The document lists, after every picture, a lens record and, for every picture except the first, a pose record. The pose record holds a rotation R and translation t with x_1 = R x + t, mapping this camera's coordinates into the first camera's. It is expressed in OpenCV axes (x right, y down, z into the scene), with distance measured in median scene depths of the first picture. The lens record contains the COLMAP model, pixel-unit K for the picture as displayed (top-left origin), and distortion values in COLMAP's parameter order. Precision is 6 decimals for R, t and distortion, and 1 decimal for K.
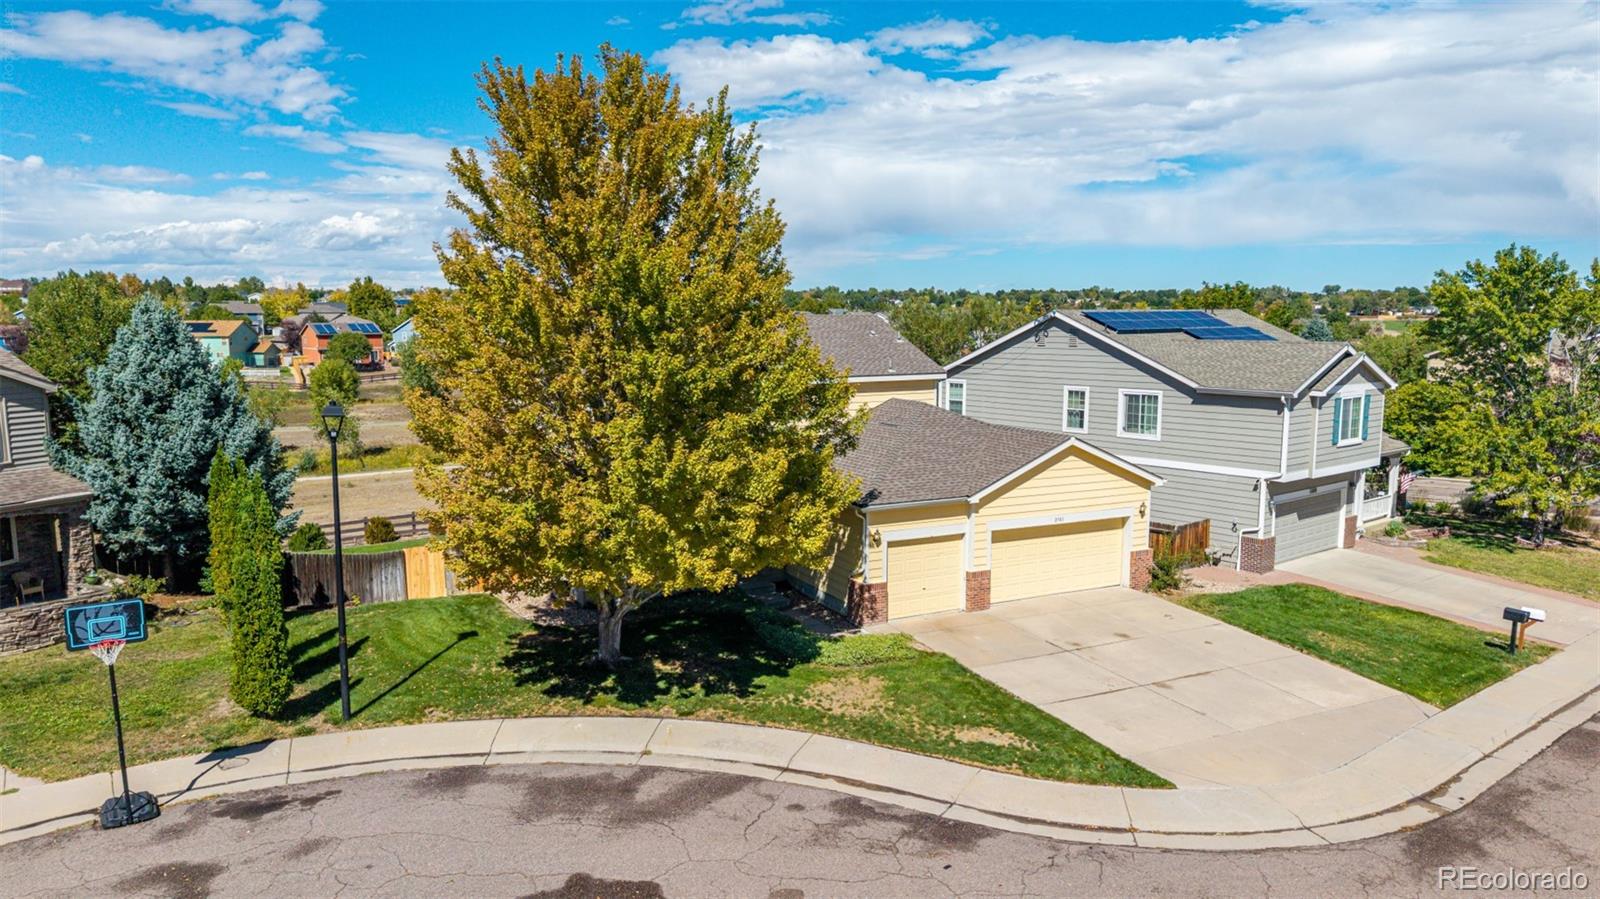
lens RADIAL K [[1070.1, 0, 809.6], [0, 1070.1, 437.8], [0, 0, 1]] dist [0.030591, -0.045810]
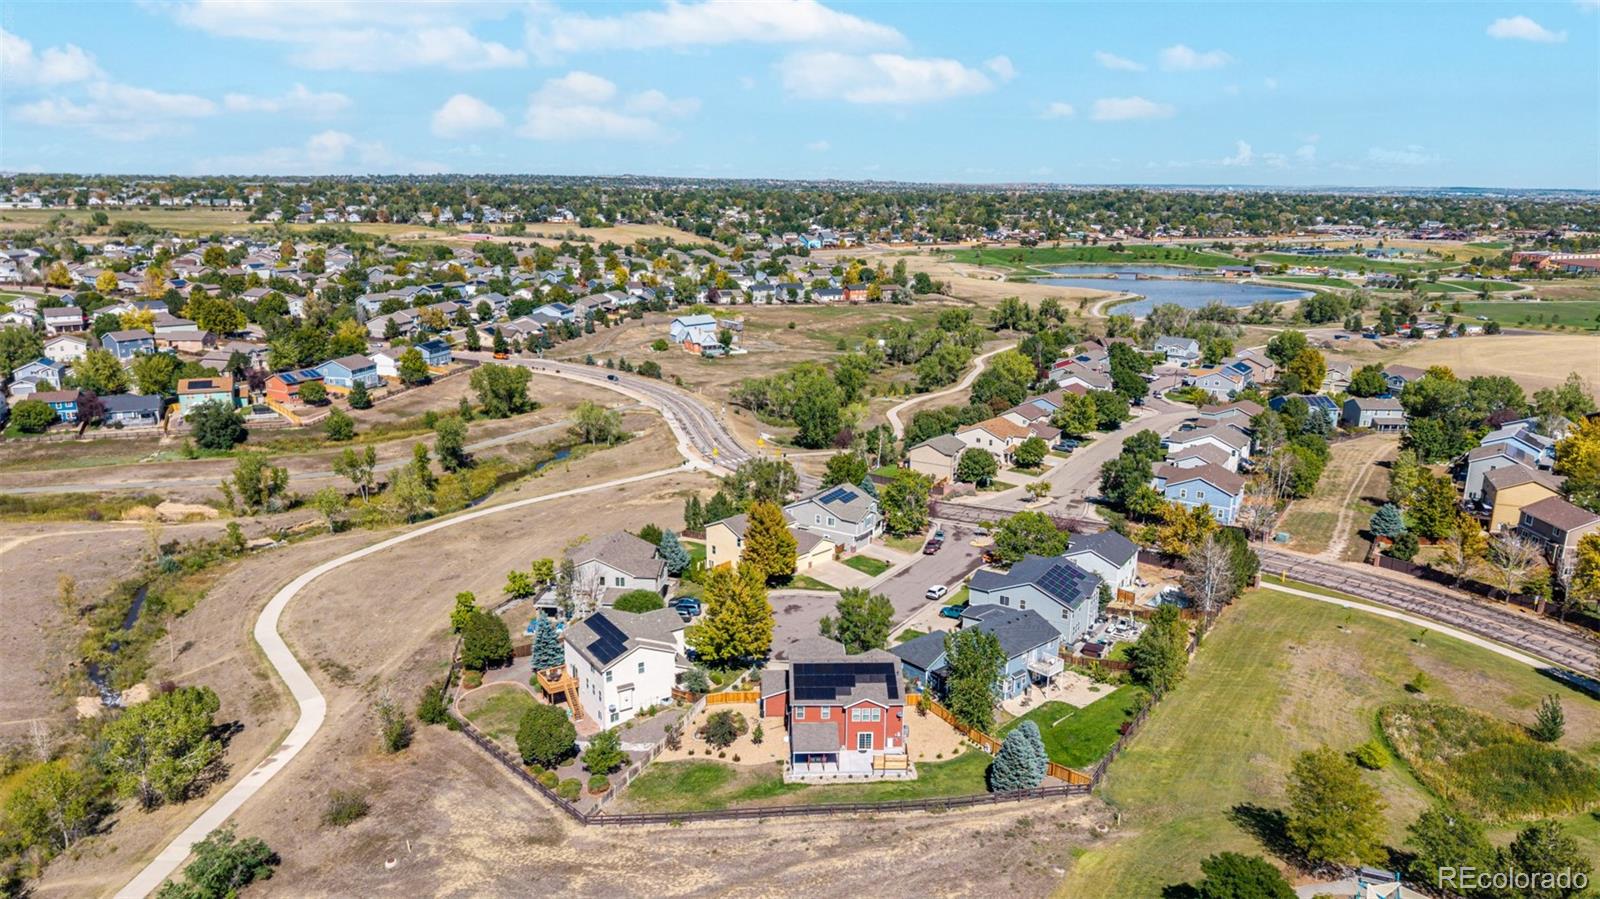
lens RADIAL K [[1091.1, 0, 833.7], [0, 1091.1, 452.4], [0, 0, 1]] dist [0.029944, -0.064125]
pose [[0.940241, -0.071151, 0.332995, -1.816752], [0.024482, 0.989520, 0.142304, -1.434363], [-0.339630, -0.125648, 0.932129, -4.977077]]
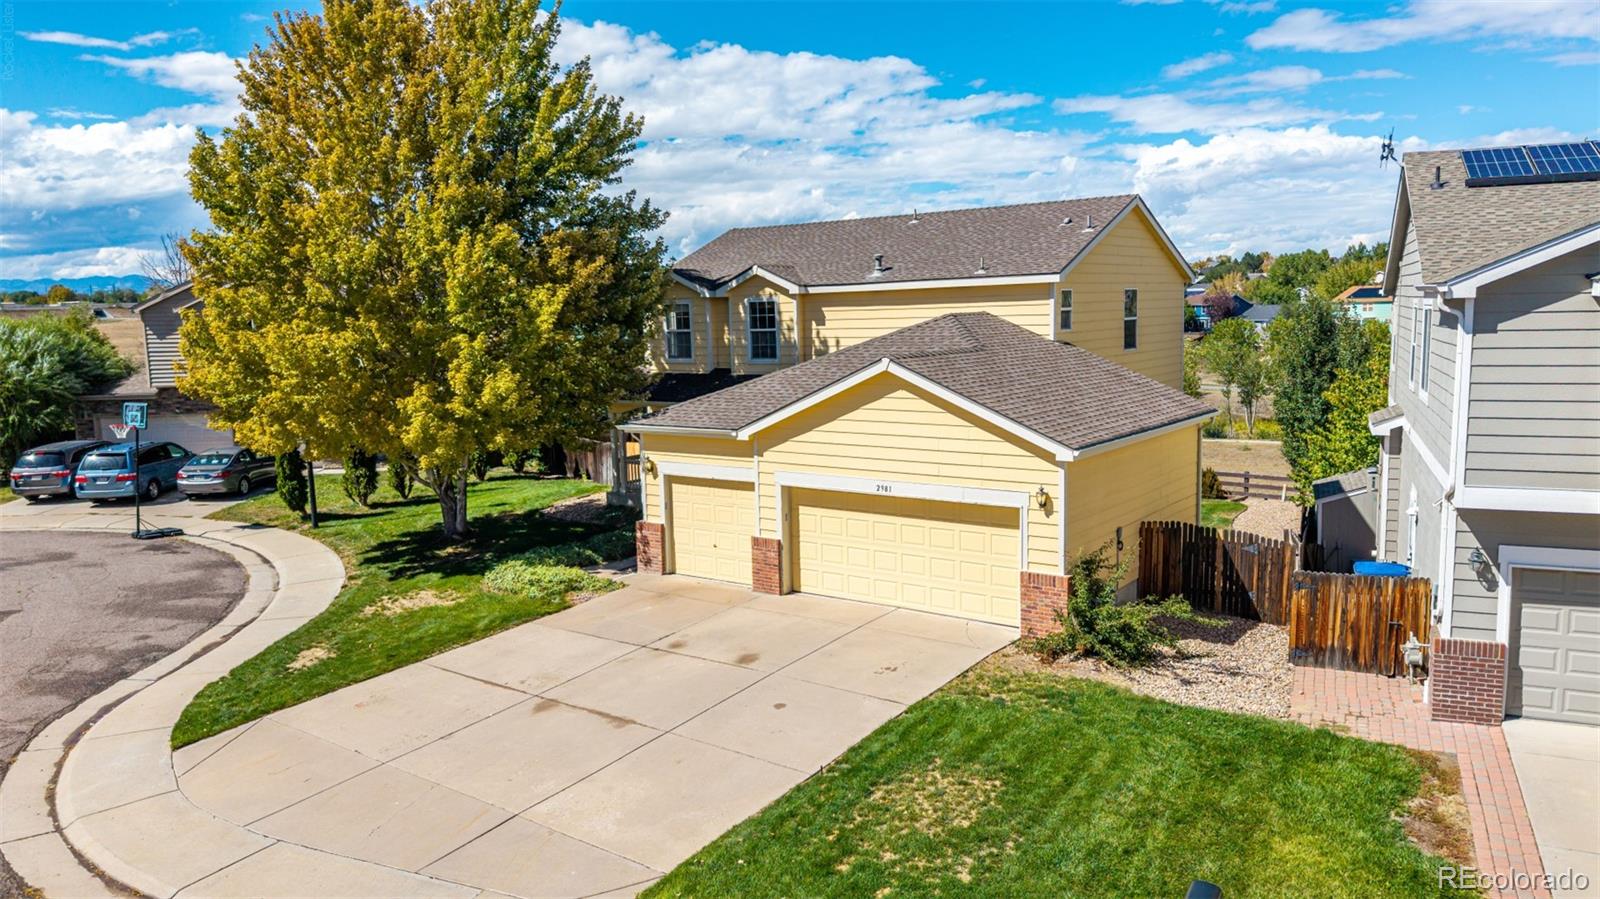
lens RADIAL K [[1122.8, 0, 850.2], [0, 1122.8, 452.3], [0, 0, 1]] dist [-0.007953, -0.002756]
pose [[0.460133, 0.102003, -0.881971, 0.900916], [-0.071440, 0.994411, 0.077736, 0.004772], [0.884971, 0.027240, 0.464849, 0.743221]]
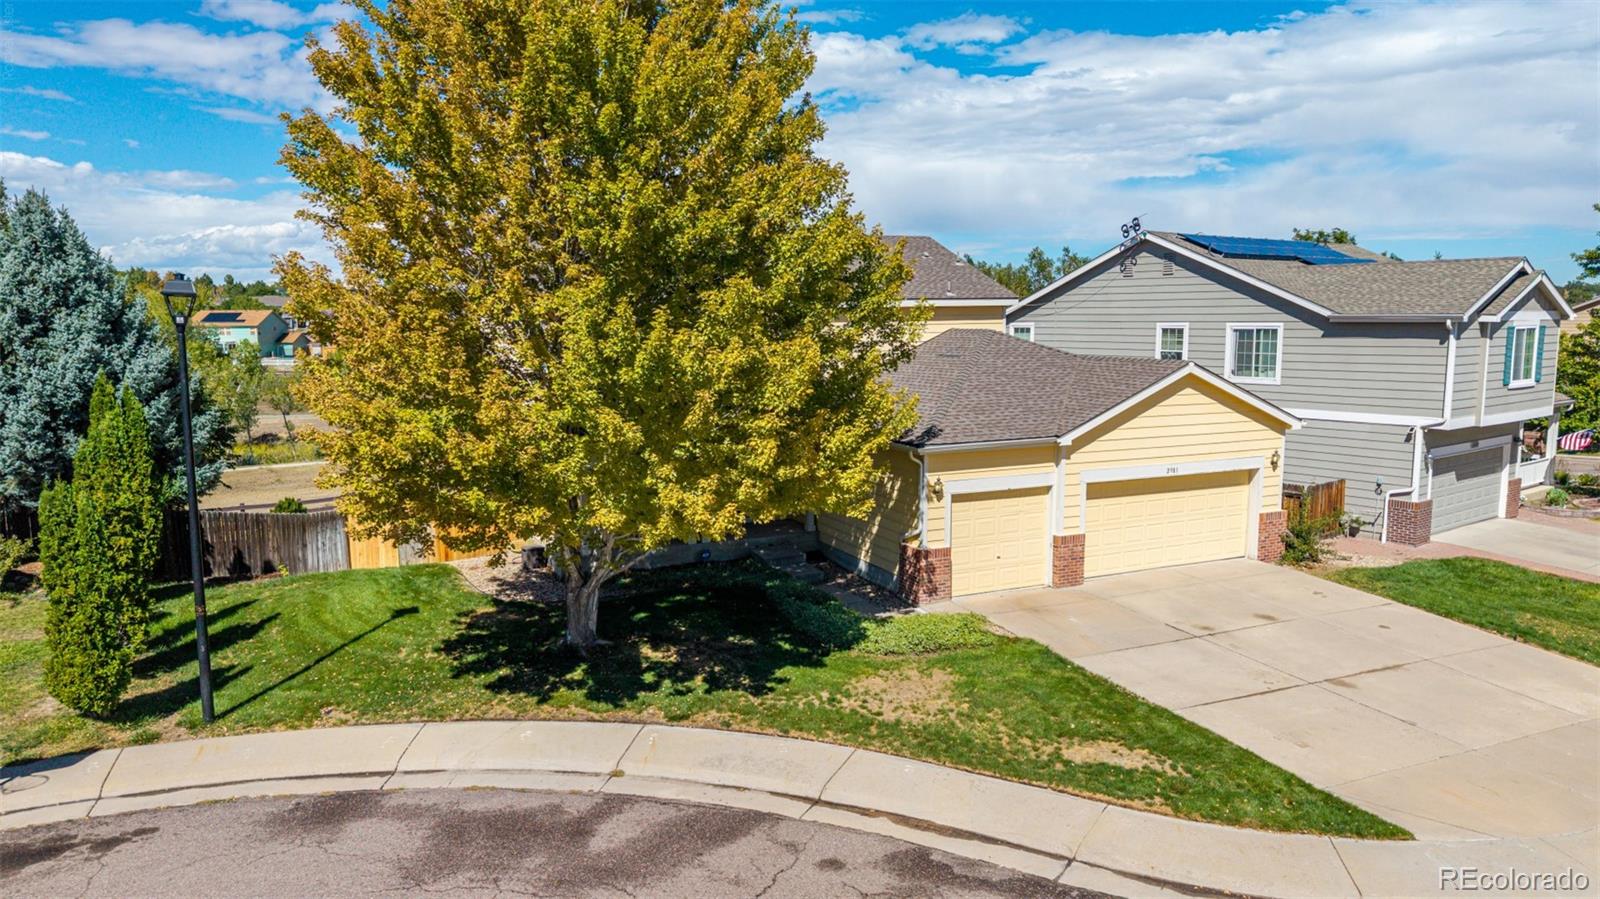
lens RADIAL K [[1069.3, 0, 800.0], [0, 1069.3, 449.5], [0, 0, 1]] dist [0.020789, -0.032144]
pose [[0.999194, -0.001127, -0.040125, -0.004521], [0.001581, 0.999935, 0.011297, 0.057488], [0.040110, -0.011351, 0.999131, 0.238306]]
